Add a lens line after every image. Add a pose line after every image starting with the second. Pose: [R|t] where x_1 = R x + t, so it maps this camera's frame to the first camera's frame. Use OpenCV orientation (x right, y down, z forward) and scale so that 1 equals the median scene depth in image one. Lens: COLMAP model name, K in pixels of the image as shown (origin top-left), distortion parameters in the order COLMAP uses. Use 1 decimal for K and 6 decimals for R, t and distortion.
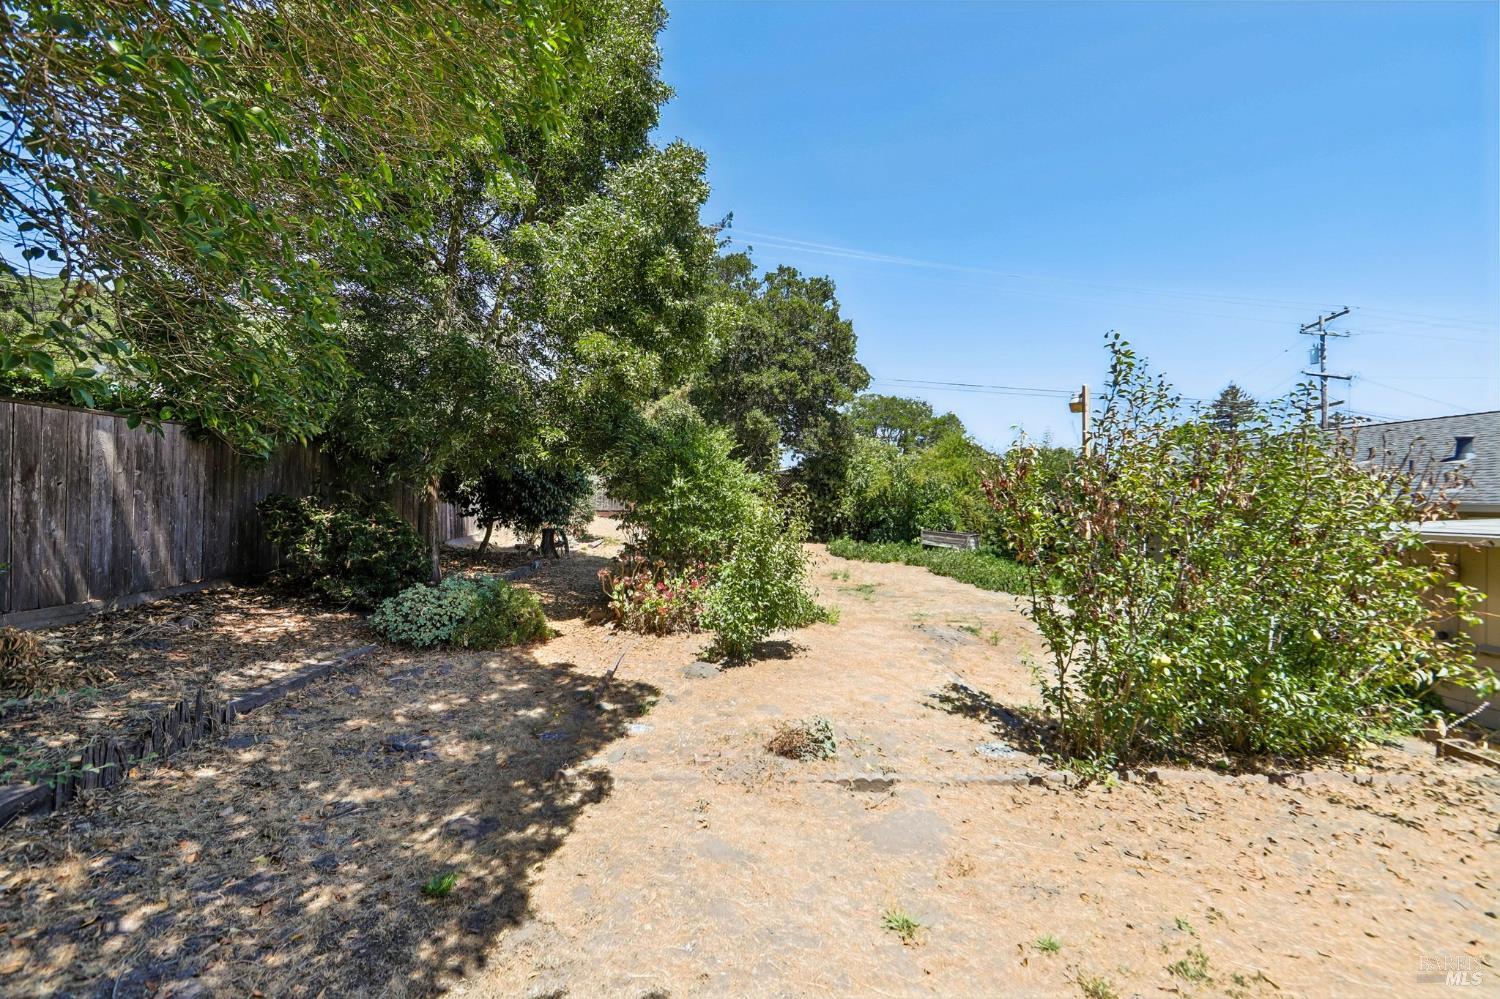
lens RADIAL K [[594.6, 0, 760.9], [0, 594.6, 490.3], [0, 0, 1]] dist [-0.009522, 0.000803]
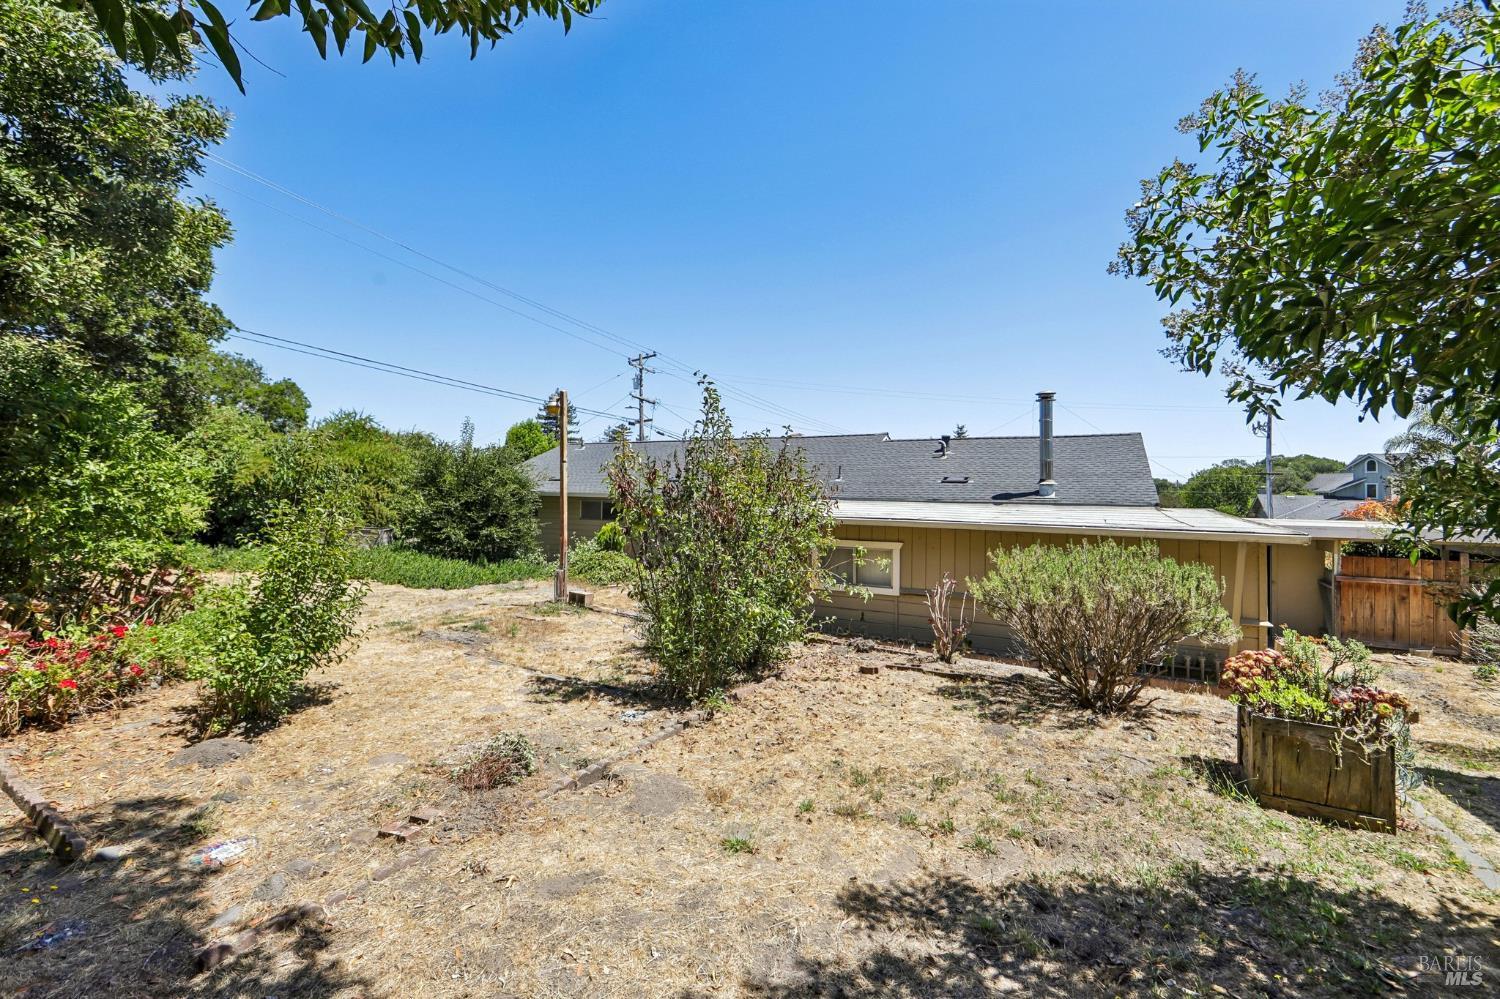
lens RADIAL K [[612.7, 0, 750.7], [0, 612.7, 471.5], [0, 0, 1]] dist [-0.002108, 0.000110]
pose [[0.546929, 0.030231, 0.836633, -0.424827], [-0.021129, 0.999528, -0.022304, -0.014787], [-0.836912, -0.005478, 0.547310, 0.134845]]
